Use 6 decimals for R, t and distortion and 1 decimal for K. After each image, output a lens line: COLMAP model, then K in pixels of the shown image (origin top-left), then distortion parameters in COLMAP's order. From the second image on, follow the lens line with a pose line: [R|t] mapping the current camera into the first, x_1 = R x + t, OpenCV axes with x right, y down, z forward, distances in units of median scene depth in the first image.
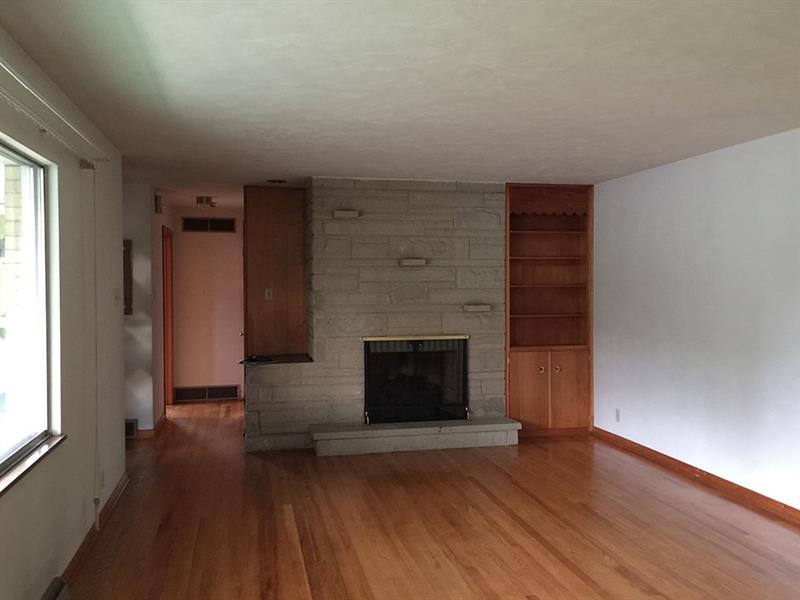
lens RADIAL K [[687.4, 0, 397.4], [0, 687.4, 297.4], [0, 0, 1]] dist [0.078035, -0.084167]
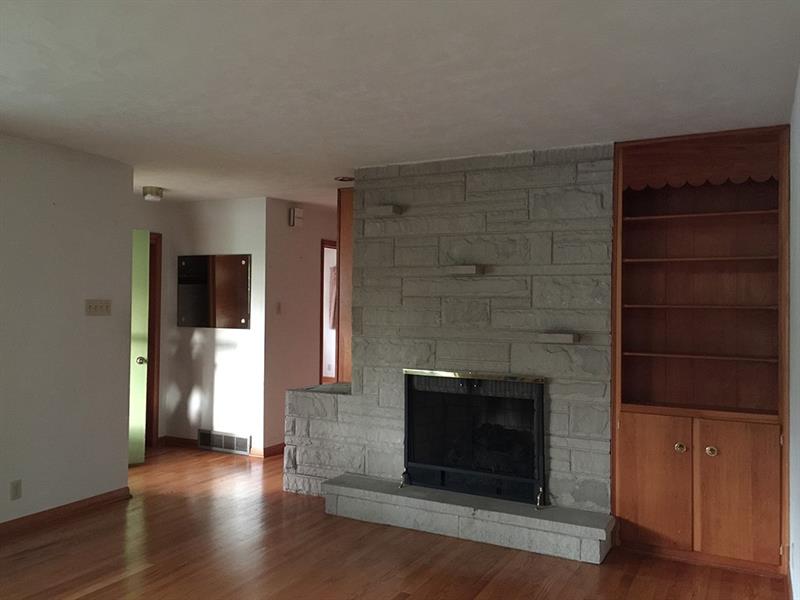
lens RADIAL K [[687.4, 0, 388.9], [0, 687.4, 297.5], [0, 0, 1]] dist [0.078035, -0.084167]
pose [[0.755614, 0.006364, -0.654987, 0.422648], [-0.028695, 0.999314, -0.023395, -0.003042], [0.654389, 0.036473, 0.755278, 0.392028]]
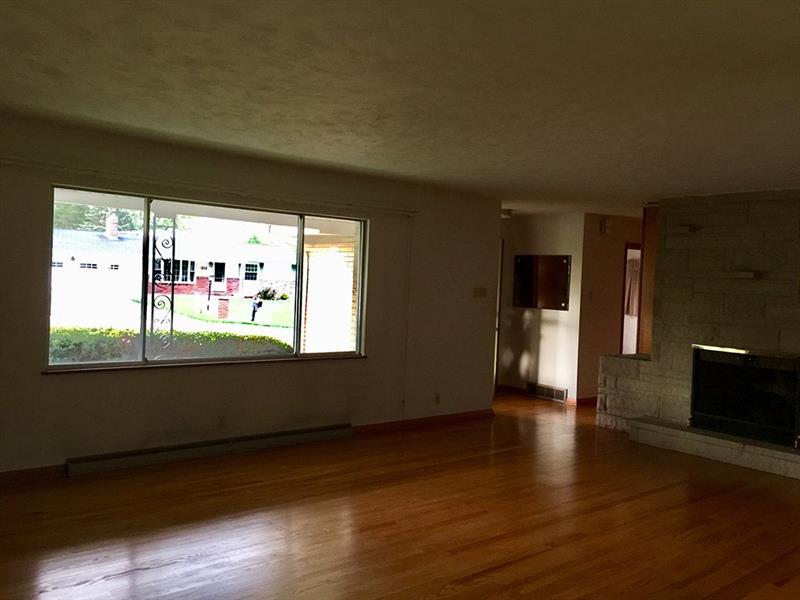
lens RADIAL K [[687.4, 0, 395.1], [0, 687.4, 296.4], [0, 0, 1]] dist [0.078035, -0.084167]
pose [[0.450626, 0.045426, -0.891556, 0.669500], [-0.063466, 0.997808, 0.018762, -0.006754], [0.890454, 0.048129, 0.452521, 0.099315]]
